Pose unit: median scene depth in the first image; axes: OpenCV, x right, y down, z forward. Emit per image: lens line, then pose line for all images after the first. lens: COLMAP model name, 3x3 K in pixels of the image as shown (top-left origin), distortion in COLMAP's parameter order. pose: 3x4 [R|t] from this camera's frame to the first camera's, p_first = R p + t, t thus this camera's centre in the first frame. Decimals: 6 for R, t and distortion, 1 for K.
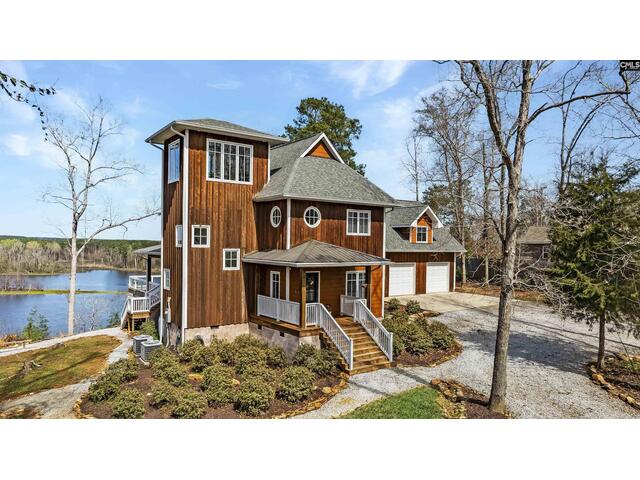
lens RADIAL K [[455.9, 0, 319.1], [0, 455.9, 240.8], [0, 0, 1]] dist [-0.007529, 0.000605]
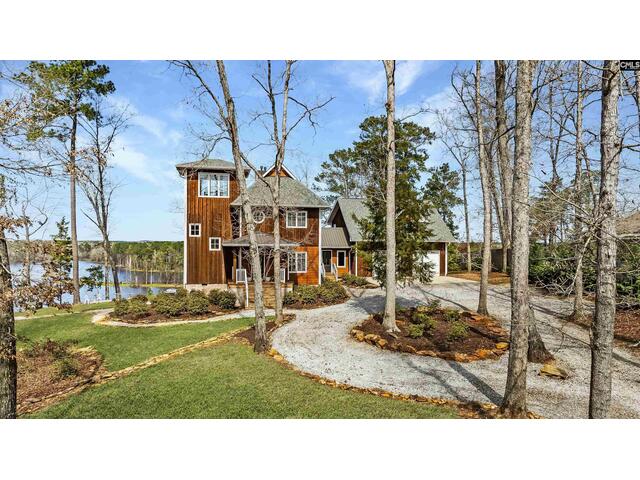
lens RADIAL K [[455.9, 0, 321.2], [0, 455.9, 239.5], [0, 0, 1]] dist [-0.007529, 0.000605]
pose [[0.918188, -0.012638, -0.395942, 0.805149], [0.009922, 0.999911, -0.008907, 0.042576], [0.396020, 0.004250, 0.918232, -0.355780]]
